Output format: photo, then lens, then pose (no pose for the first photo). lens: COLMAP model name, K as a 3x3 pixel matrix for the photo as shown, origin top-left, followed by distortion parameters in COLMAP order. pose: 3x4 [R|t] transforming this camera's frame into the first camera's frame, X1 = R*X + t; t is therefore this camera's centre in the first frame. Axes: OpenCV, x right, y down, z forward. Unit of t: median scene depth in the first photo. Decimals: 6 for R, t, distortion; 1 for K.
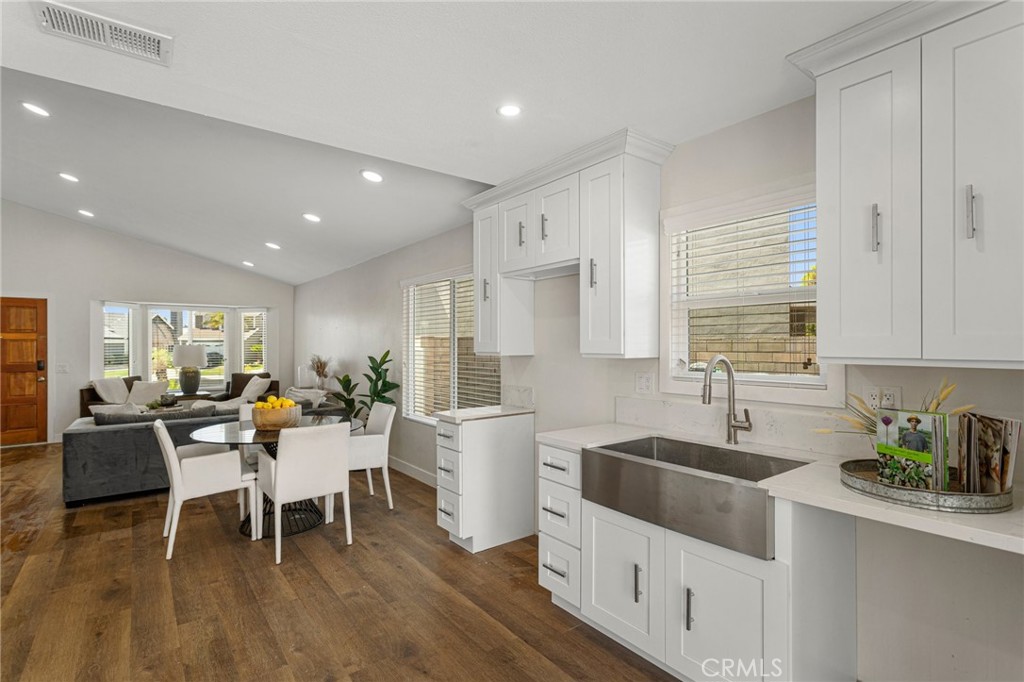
lens RADIAL K [[483.4, 0, 503.3], [0, 483.4, 344.3], [0, 0, 1]] dist [0.001545, 0.001149]
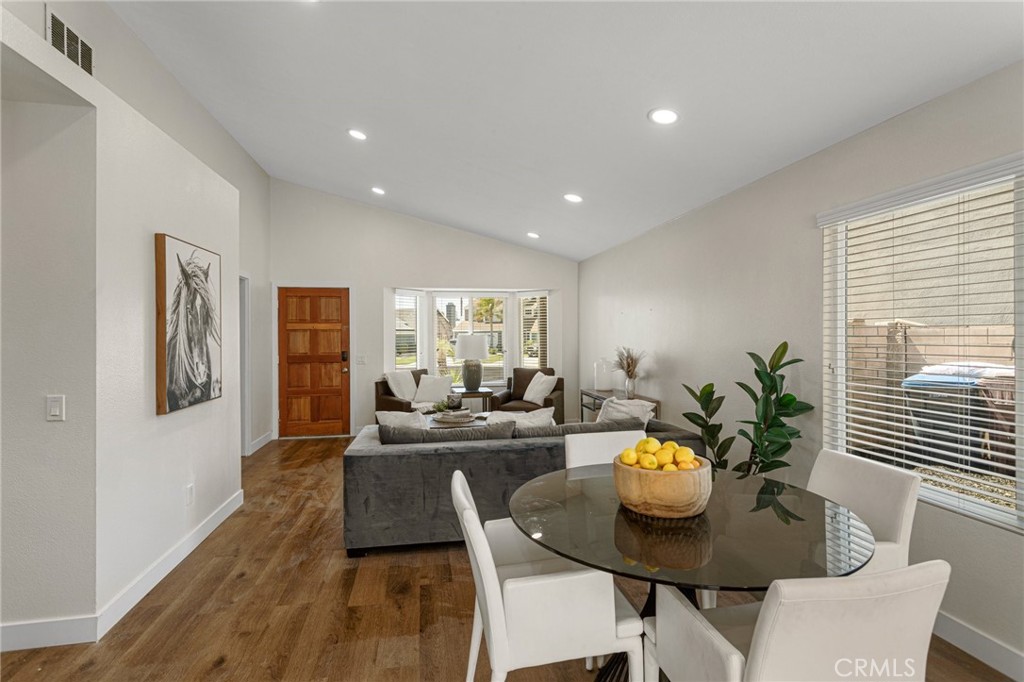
lens RADIAL K [[483.4, 0, 503.3], [0, 483.4, 344.3], [0, 0, 1]] dist [0.001545, 0.001149]
pose [[0.885160, 0.005760, -0.465251, -0.239927], [0.003698, 0.999805, 0.019415, 0.002389], [0.465271, -0.018906, 0.884966, 0.316064]]
